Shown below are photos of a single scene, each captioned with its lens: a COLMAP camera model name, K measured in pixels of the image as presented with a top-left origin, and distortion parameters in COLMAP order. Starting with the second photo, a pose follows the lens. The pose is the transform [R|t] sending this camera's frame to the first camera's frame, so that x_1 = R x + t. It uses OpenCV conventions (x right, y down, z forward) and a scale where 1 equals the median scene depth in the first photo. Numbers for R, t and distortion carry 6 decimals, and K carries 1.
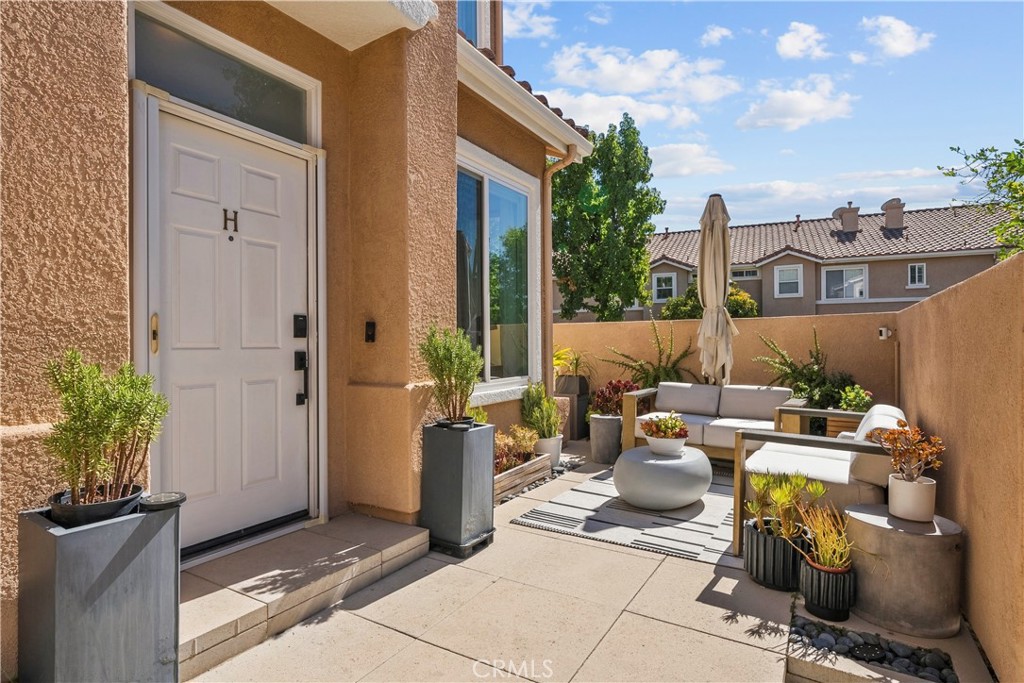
lens RADIAL K [[545.2, 0, 512.8], [0, 545.2, 341.9], [0, 0, 1]] dist [-0.000760, -0.000273]
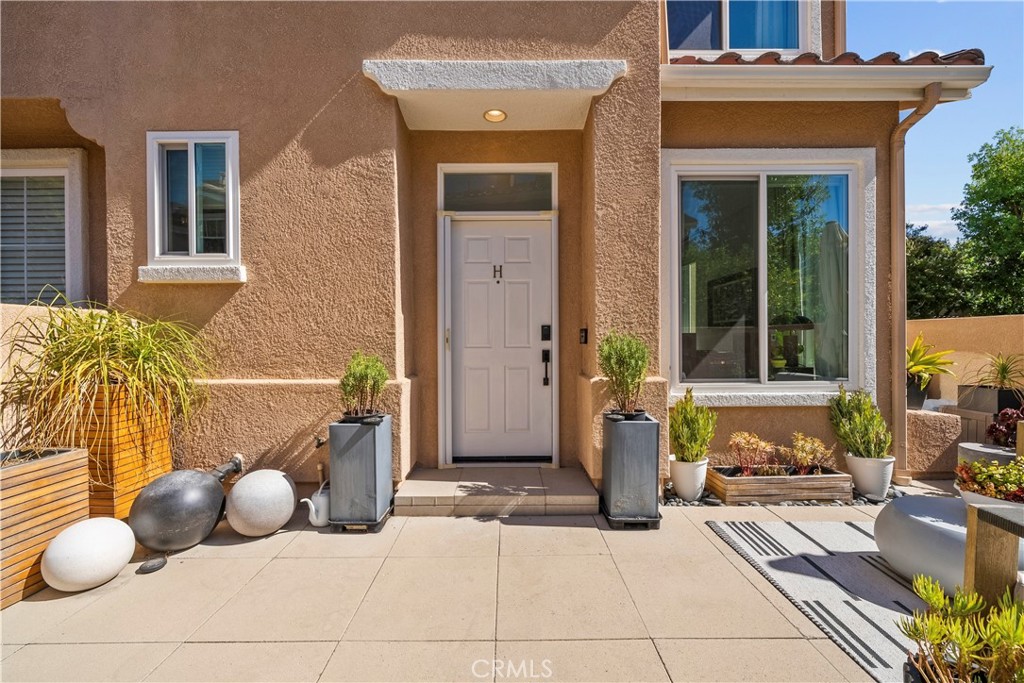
lens RADIAL K [[405.8, 0, 507.8], [0, 405.8, 342.3], [0, 0, 1]] dist [-0.001561, -0.000245]
pose [[0.508817, 0.008520, -0.860833, 0.523527], [0.004344, 0.999913, 0.012464, -0.017622], [0.860864, -0.010081, 0.508735, 0.347561]]
